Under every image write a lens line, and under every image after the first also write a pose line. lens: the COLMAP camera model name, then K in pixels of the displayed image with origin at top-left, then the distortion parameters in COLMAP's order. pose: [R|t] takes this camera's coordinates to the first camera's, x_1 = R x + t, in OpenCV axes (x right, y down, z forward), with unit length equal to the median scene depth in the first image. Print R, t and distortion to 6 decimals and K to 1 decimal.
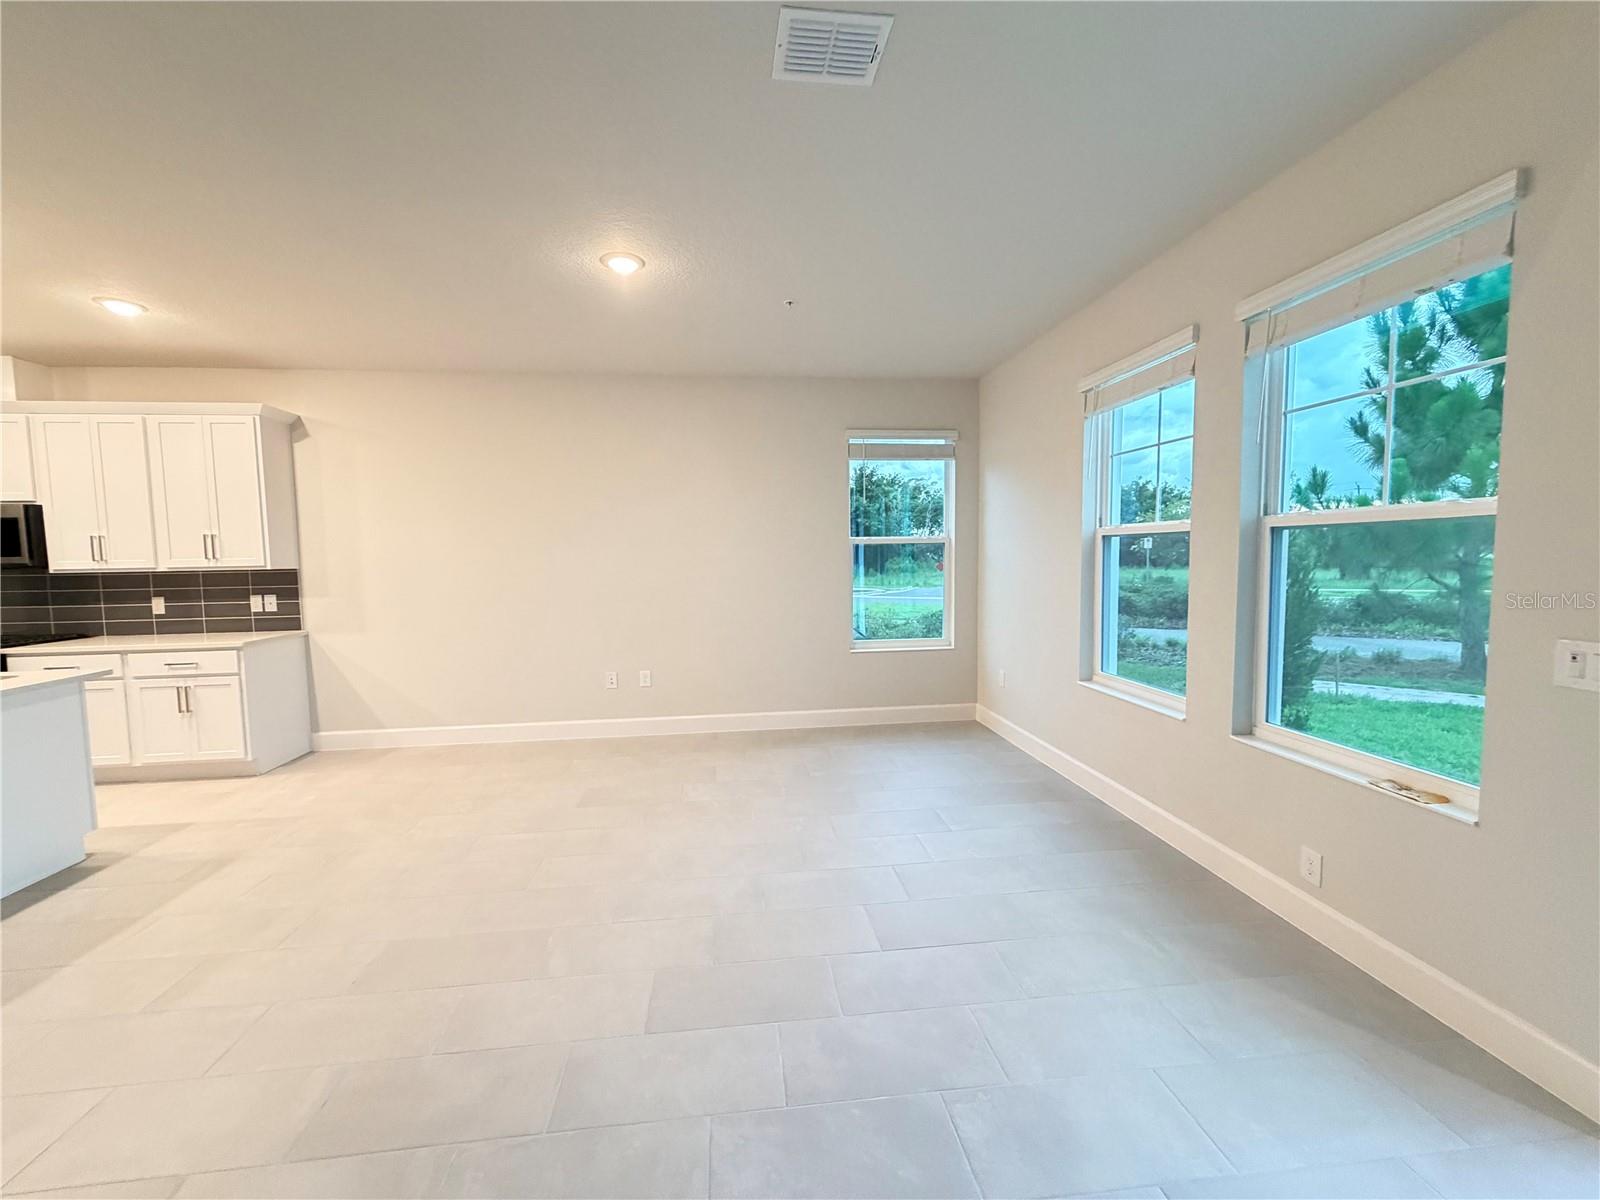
lens RADIAL K [[639.1, 0, 795.0], [0, 639.1, 597.5], [0, 0, 1]] dist [0.000005, 0.000306]
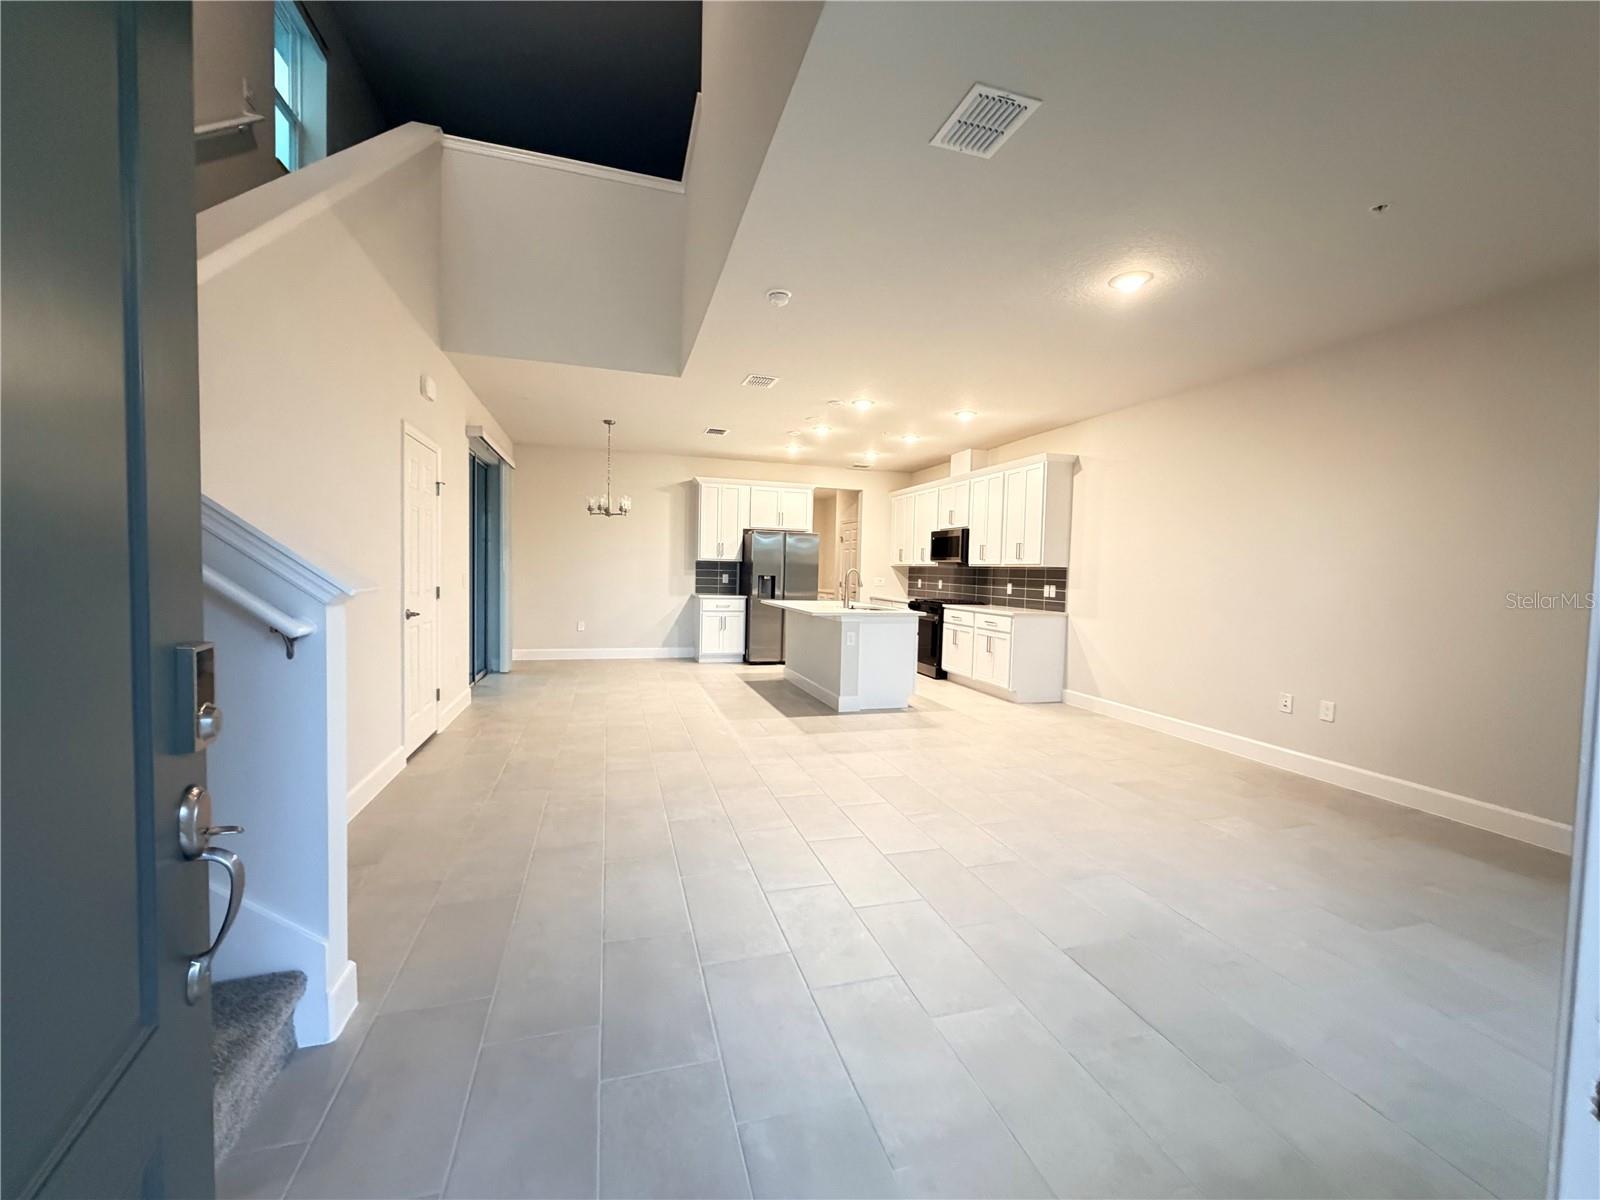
lens RADIAL K [[639.1, 0, 794.7], [0, 639.1, 595.5], [0, 0, 1]] dist [0.000005, 0.000306]
pose [[0.170249, 0.060726, -0.983528, 0.500554], [-0.095457, 0.994422, 0.044875, 0.009901], [0.980767, 0.086244, 0.175096, 0.198898]]
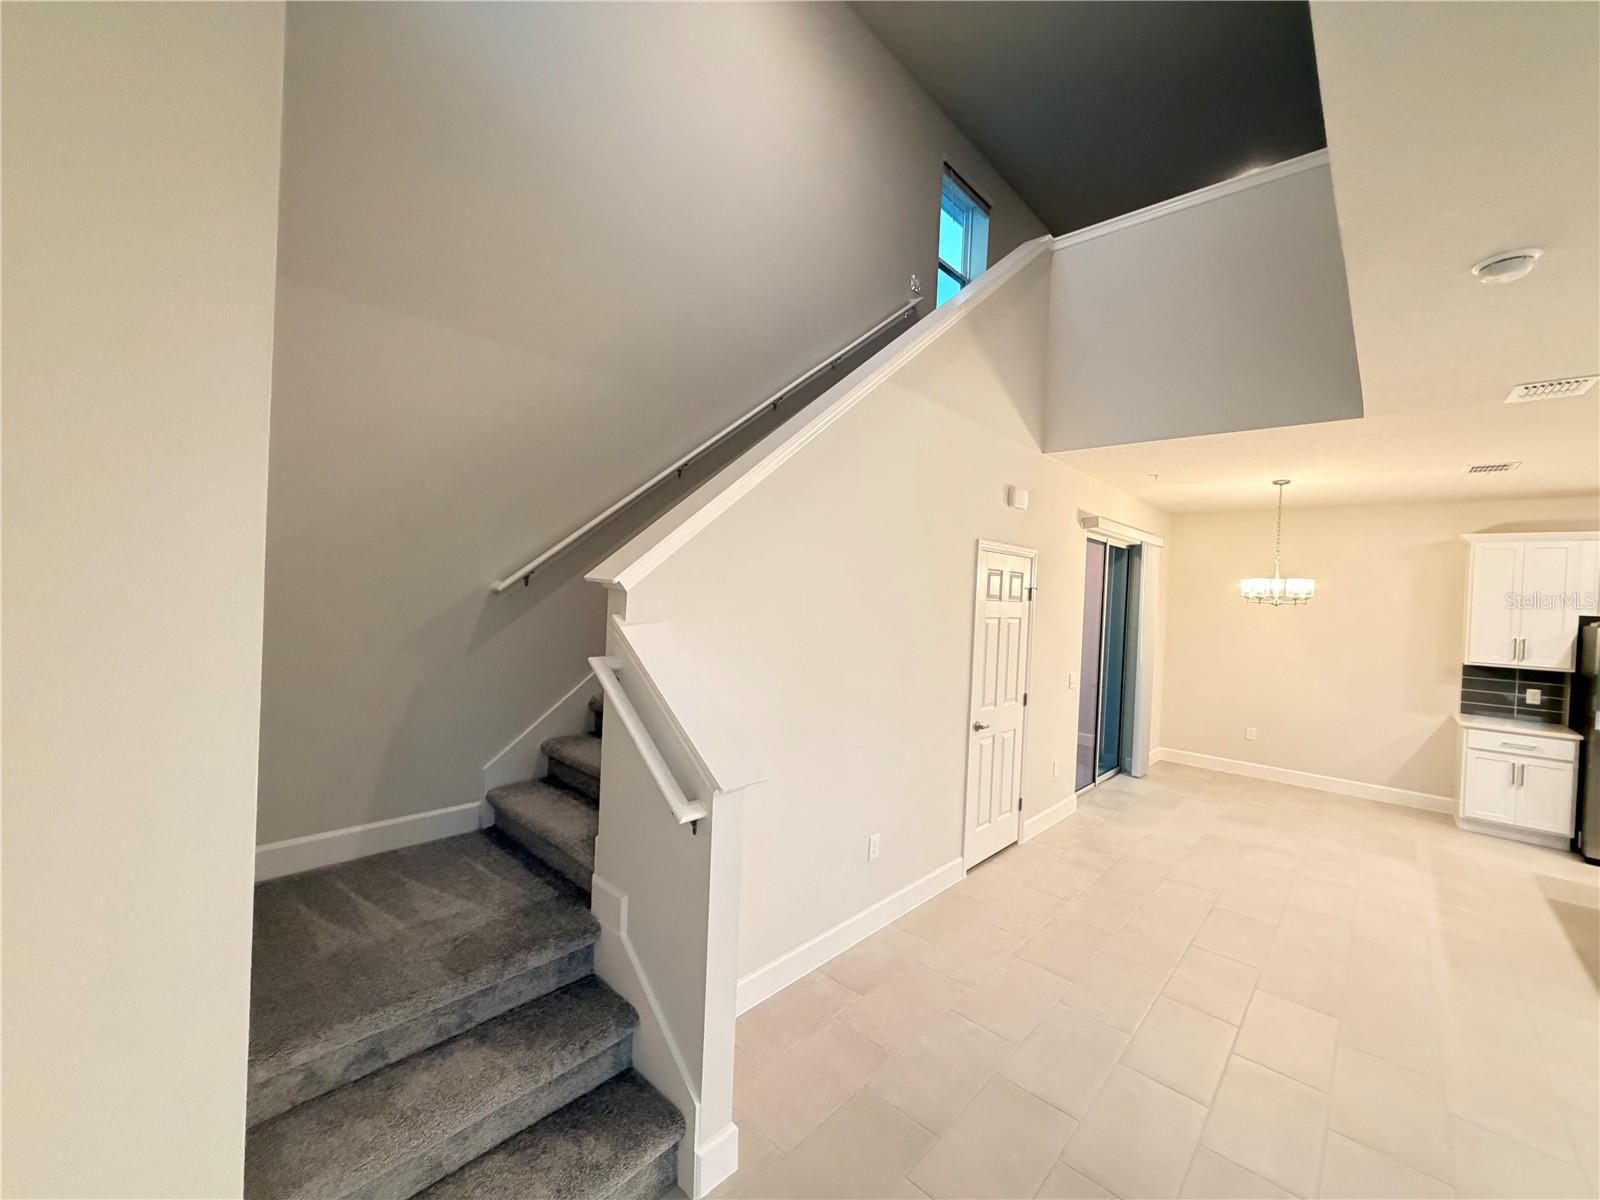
lens RADIAL K [[639.1, 0, 795.6], [0, 639.1, 595.8], [0, 0, 1]] dist [0.000005, 0.000306]
pose [[-0.760868, -0.010825, -0.648817, 0.320683], [-0.075997, 0.994467, 0.072529, -0.102592], [0.644441, 0.104493, -0.757480, 0.328941]]
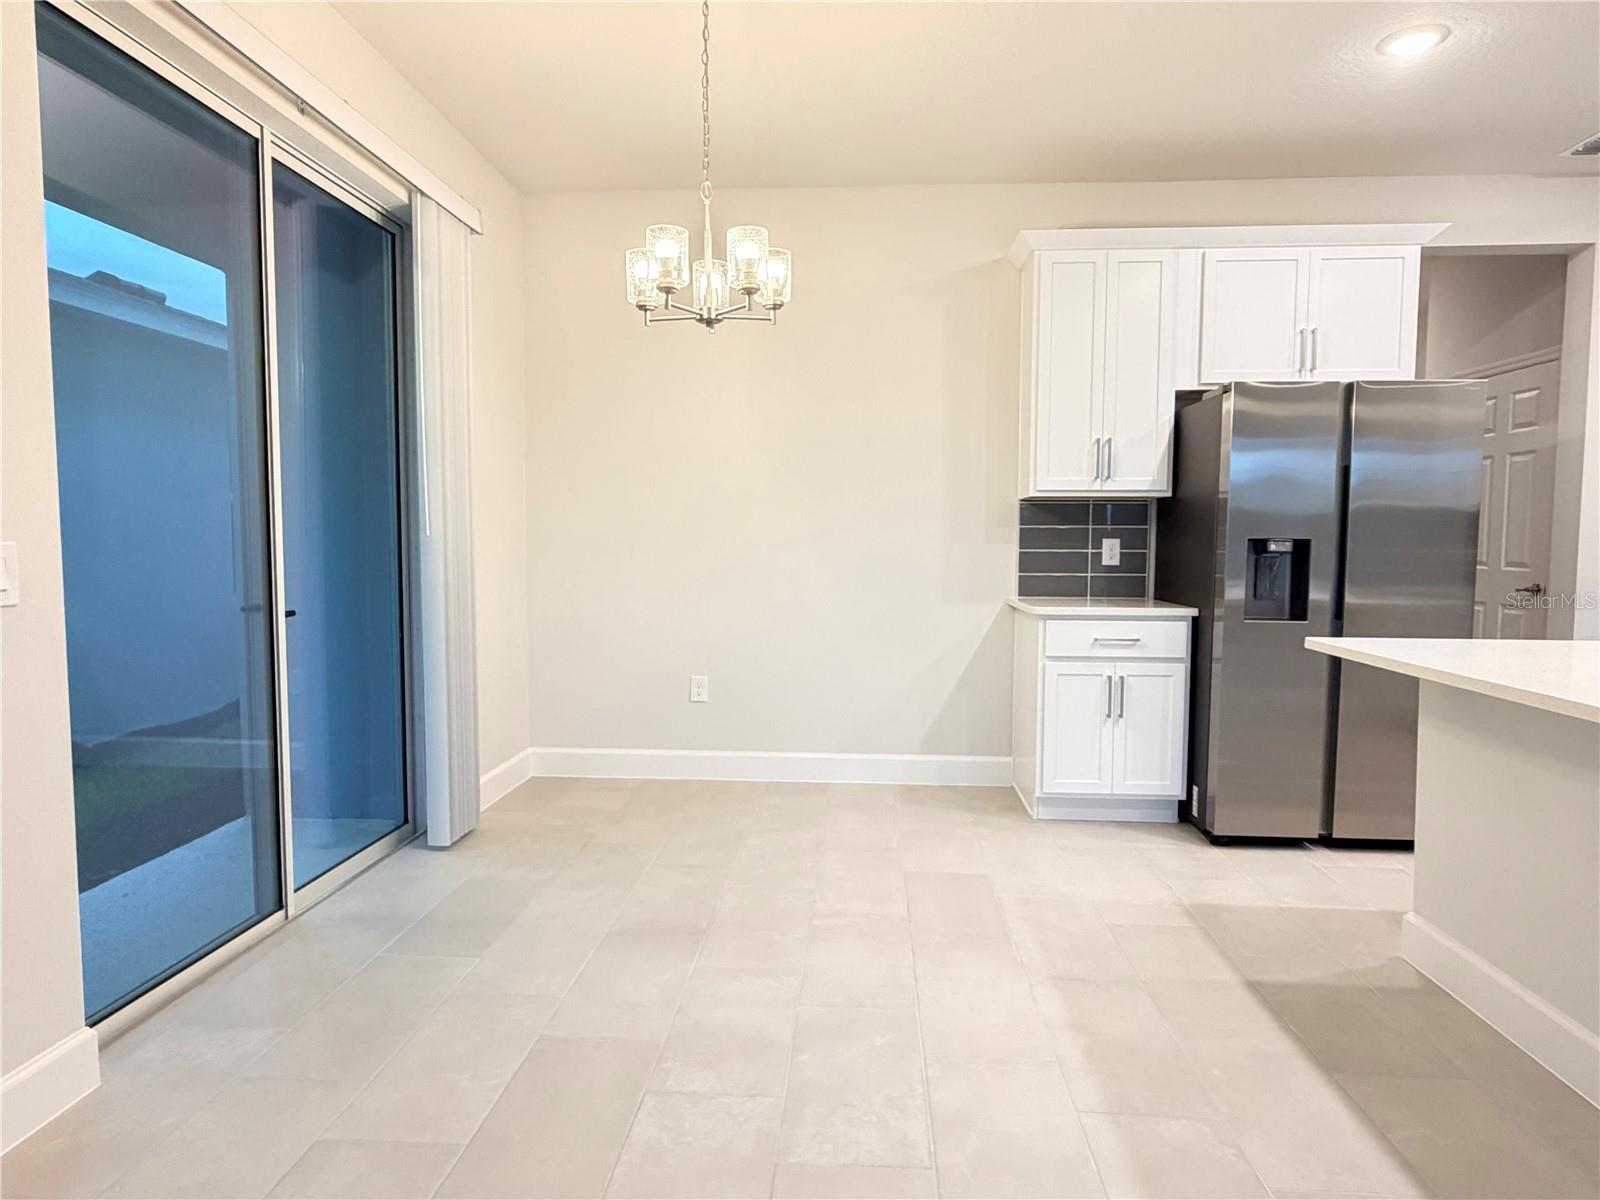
lens RADIAL K [[946.9, 0, 792.9], [0, 946.9, 604.6], [0, 0, 1]] dist [-0.006768, -0.001567]
pose [[-0.188052, 0.087756, -0.978231, -0.495540], [-0.069309, 0.992332, 0.102345, 0.044989], [0.979711, 0.087046, -0.180527, 0.191210]]
